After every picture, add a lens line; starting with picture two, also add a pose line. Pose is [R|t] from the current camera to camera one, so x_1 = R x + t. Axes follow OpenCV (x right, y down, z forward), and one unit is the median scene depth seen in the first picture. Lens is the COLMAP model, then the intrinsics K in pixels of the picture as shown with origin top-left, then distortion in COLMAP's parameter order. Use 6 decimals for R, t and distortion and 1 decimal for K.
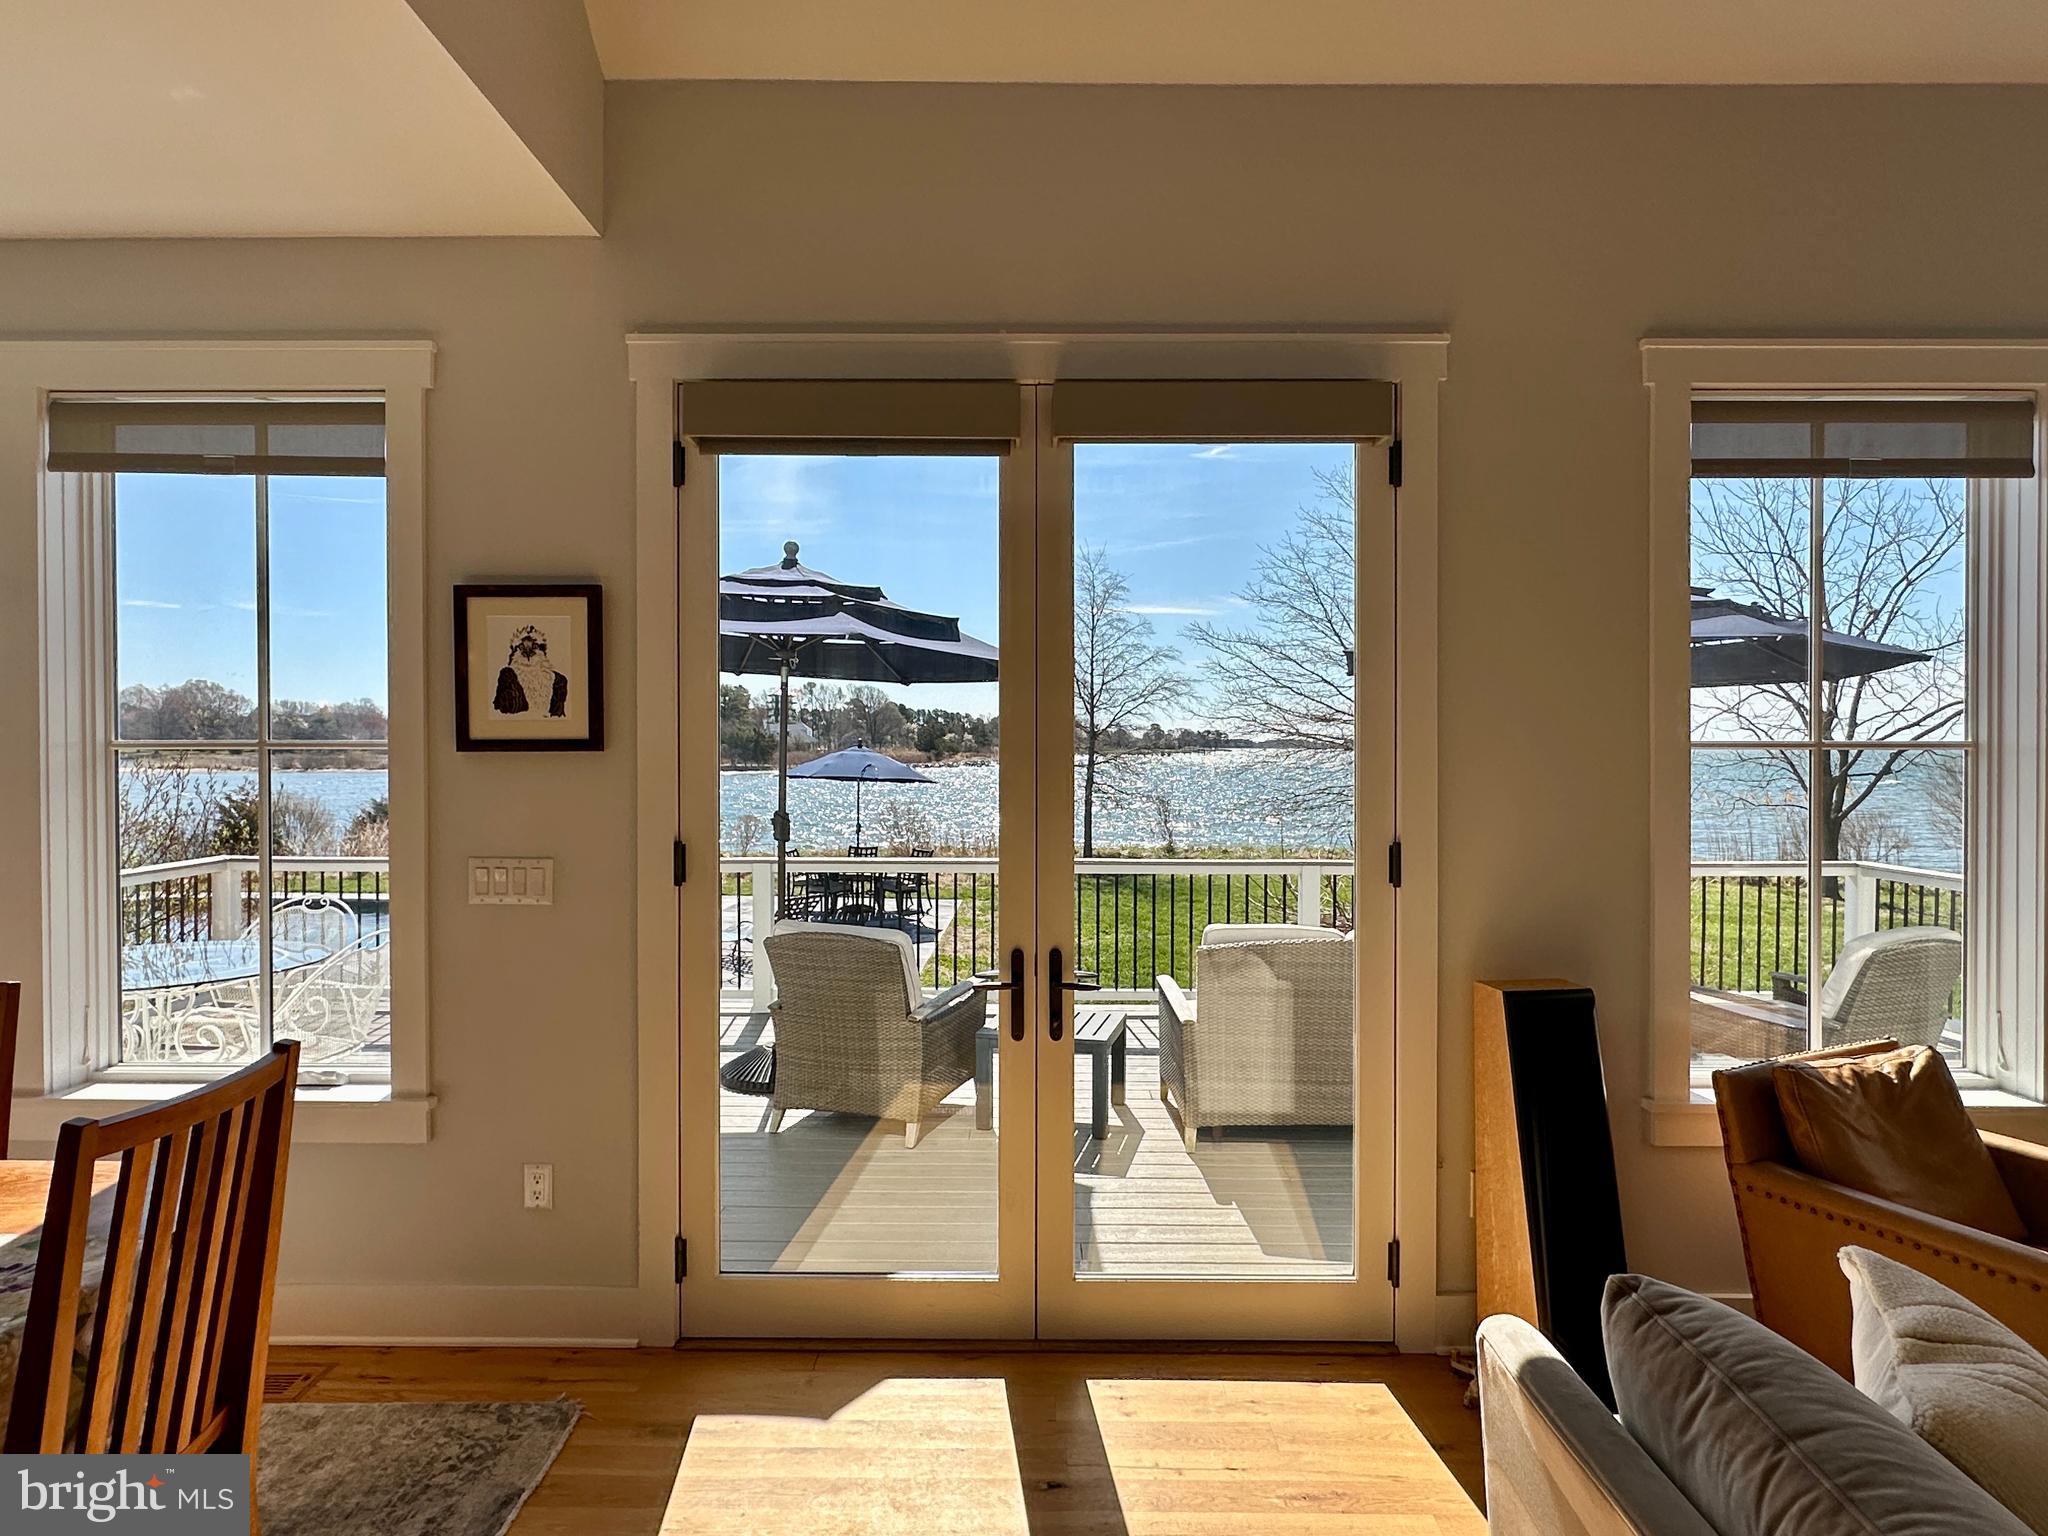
lens RADIAL K [[1177.6, 0, 1017.1], [0, 1177.6, 761.1], [0, 0, 1]] dist [-0.003019, 0.001796]
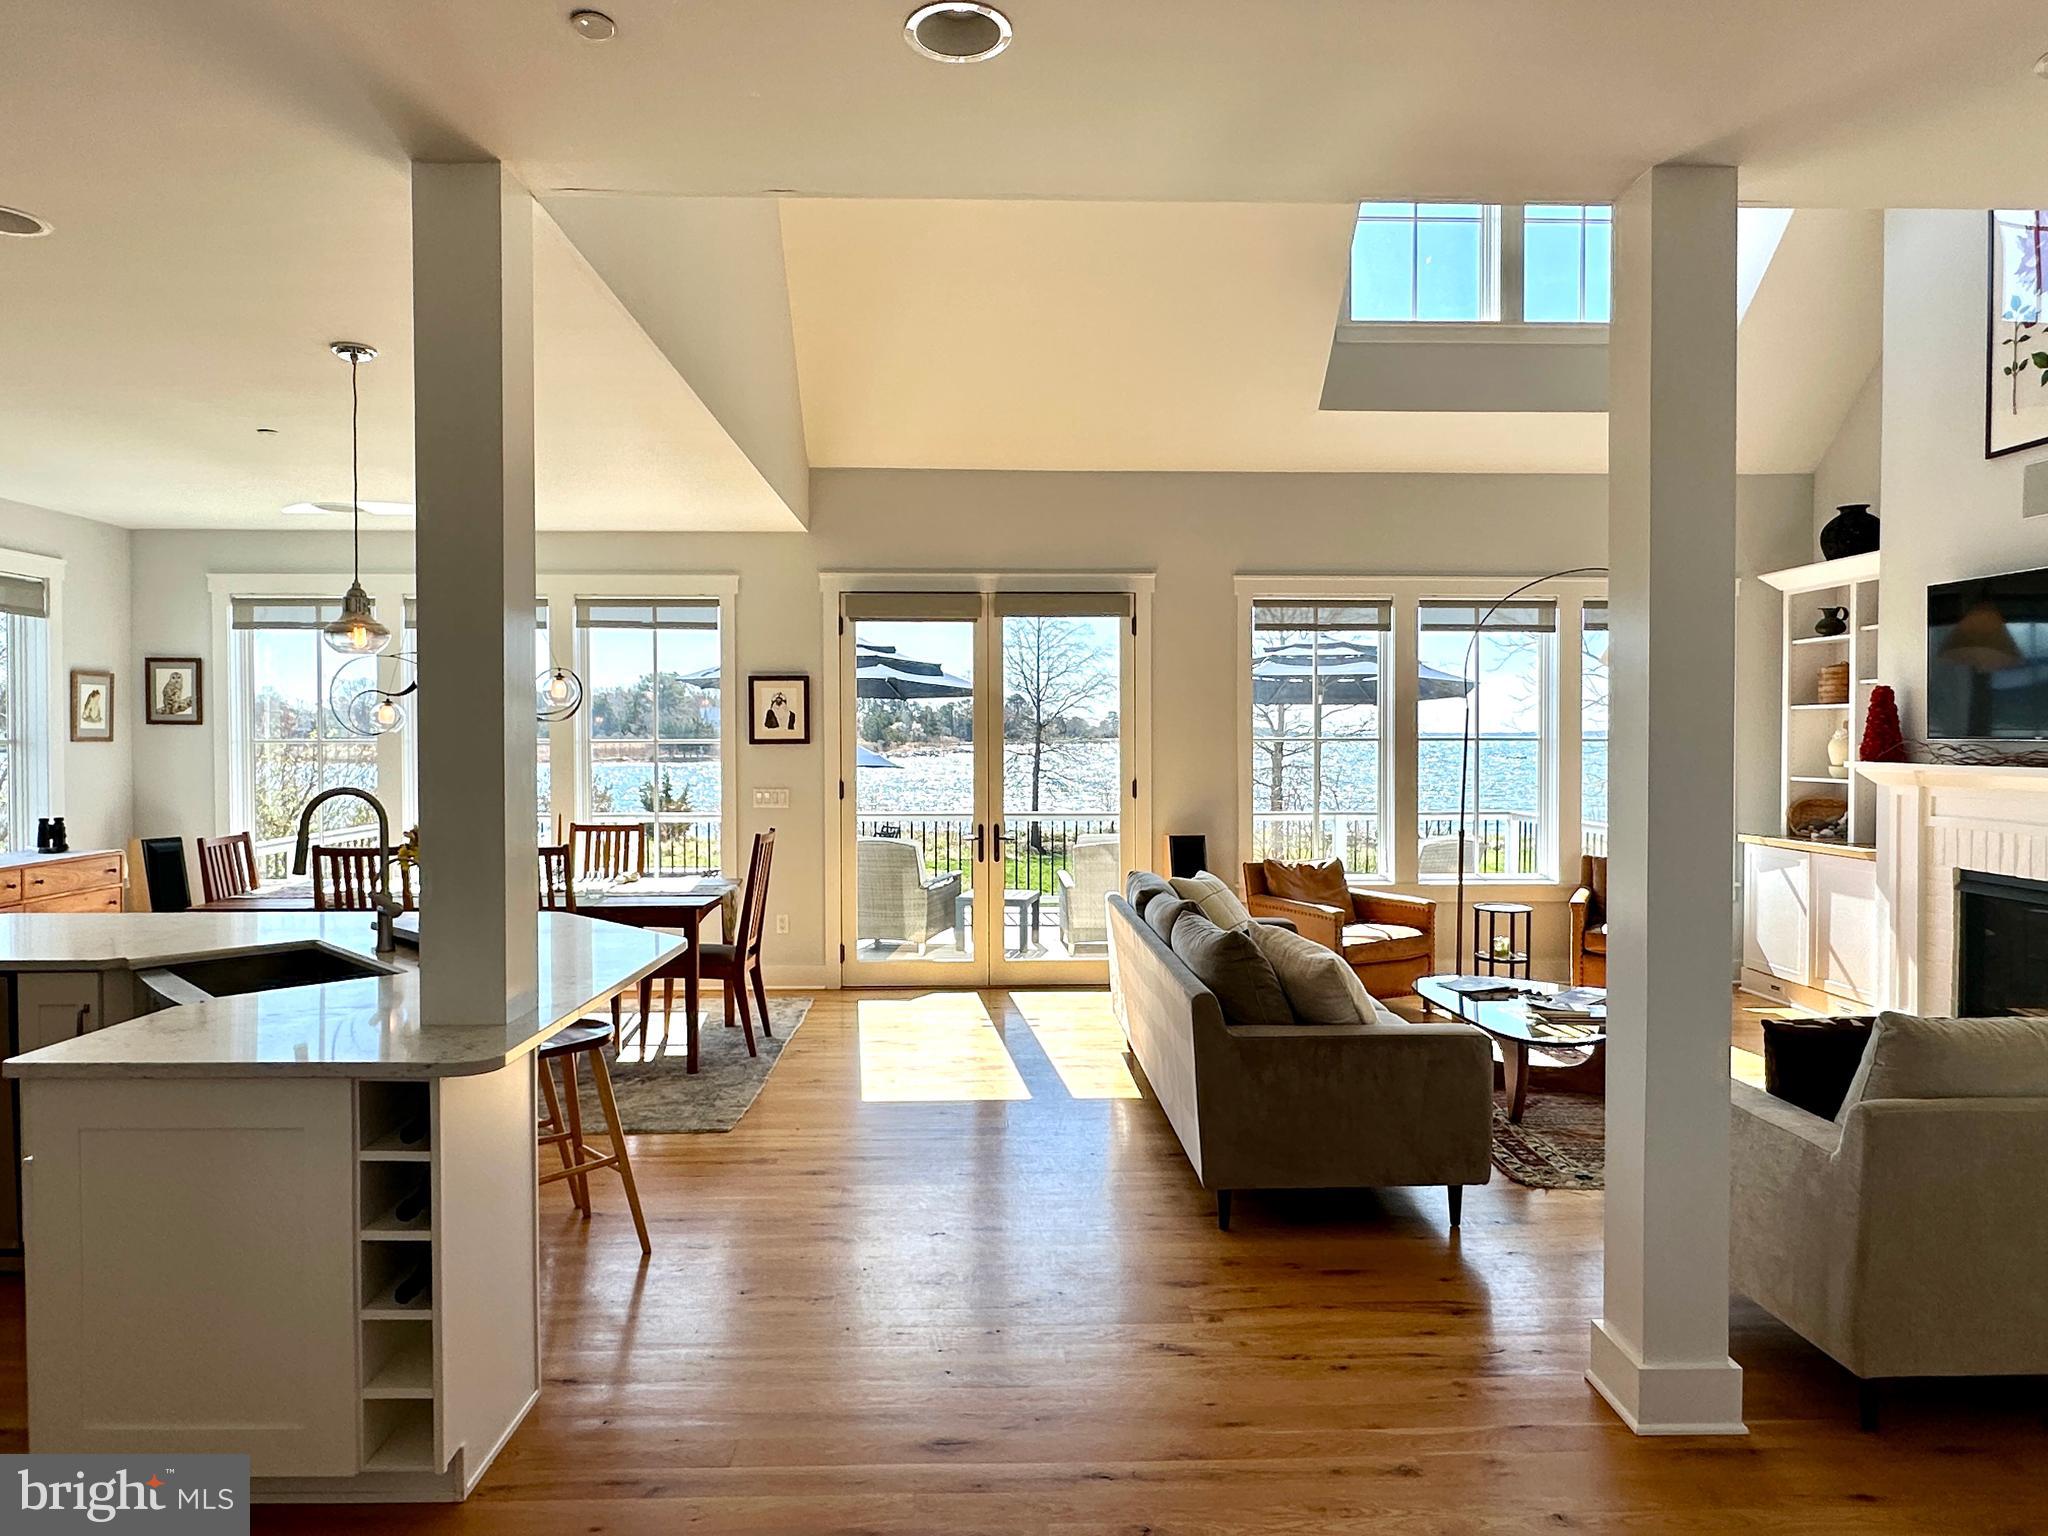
lens RADIAL K [[1243.0, 0, 1015.3], [0, 1243.0, 767.6], [0, 0, 1]] dist [-0.000826, -0.004108]
pose [[0.999235, -0.003778, 0.038929, -0.028609], [0.003258, 0.999905, 0.013423, 0.007022], [-0.038976, -0.013286, 0.999152, -1.578835]]
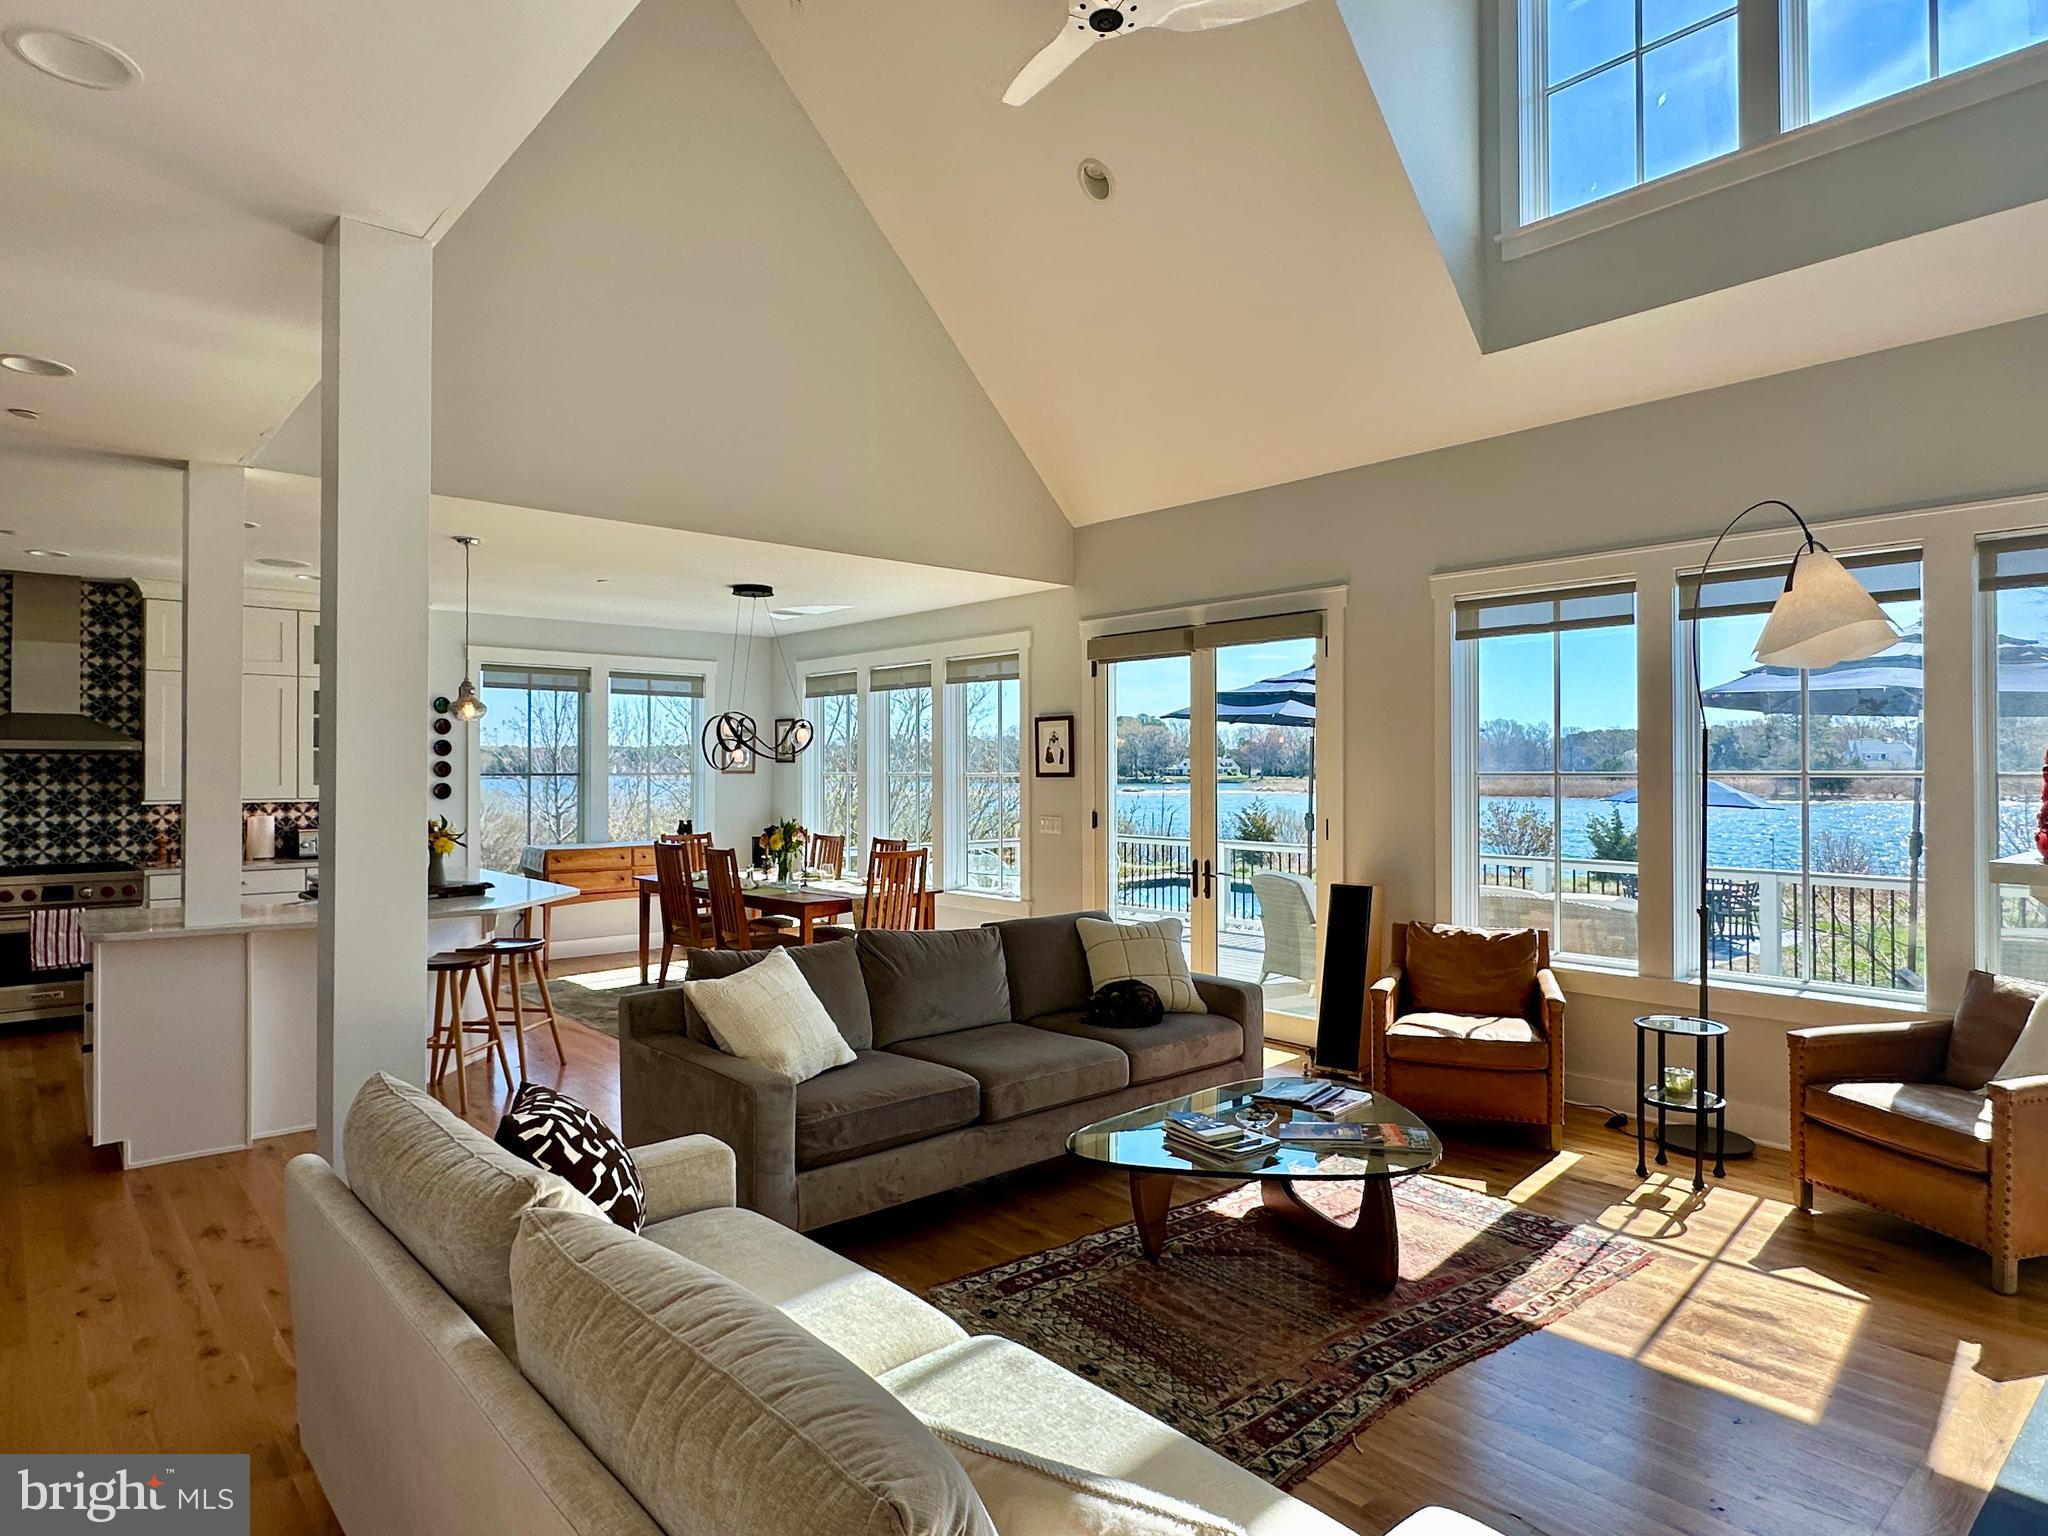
lens RADIAL K [[1177.6, 0, 1017.1], [0, 1177.6, 761.1], [0, 0, 1]] dist [-0.003019, 0.001796]
pose [[0.666783, -0.009853, -0.745186, 1.560696], [-0.006359, 0.999801, -0.018909, 0.006269], [0.745224, 0.017346, 0.666588, -0.883125]]
